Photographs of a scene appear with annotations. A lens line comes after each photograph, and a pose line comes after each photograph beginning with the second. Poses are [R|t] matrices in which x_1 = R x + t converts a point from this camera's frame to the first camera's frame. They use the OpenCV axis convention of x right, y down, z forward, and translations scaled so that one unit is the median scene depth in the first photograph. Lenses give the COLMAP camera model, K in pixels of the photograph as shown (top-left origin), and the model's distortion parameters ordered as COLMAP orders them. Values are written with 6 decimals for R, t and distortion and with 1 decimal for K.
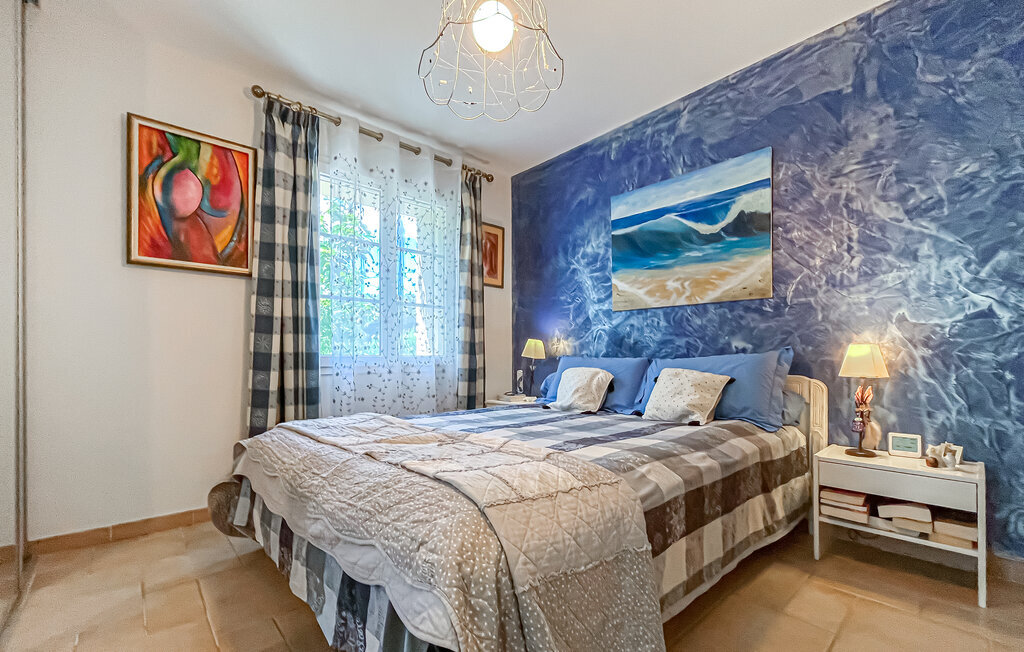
lens RADIAL K [[427.4, 0, 516.6], [0, 427.4, 356.6], [0, 0, 1]] dist [0.000094, -0.000329]
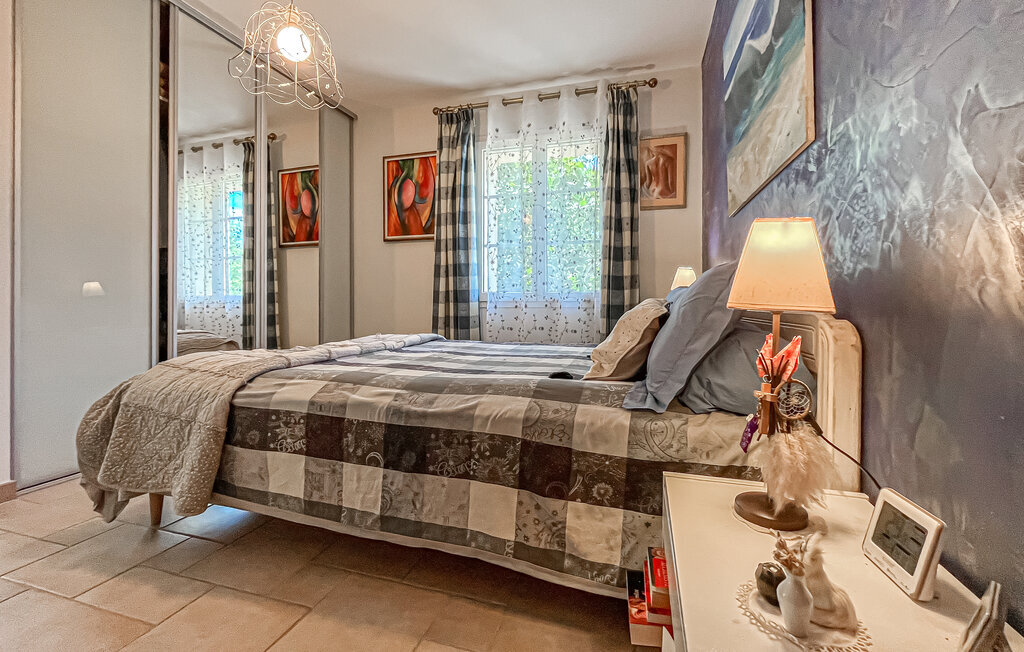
lens RADIAL K [[427.4, 0, 513.0], [0, 427.4, 307.2], [0, 0, 1]] dist [0.000094, -0.000329]
pose [[0.516443, 0.008855, -0.856276, 0.754905], [0.001669, 0.999934, 0.011347, 0.030219], [0.856320, -0.007289, 0.516394, 0.451760]]
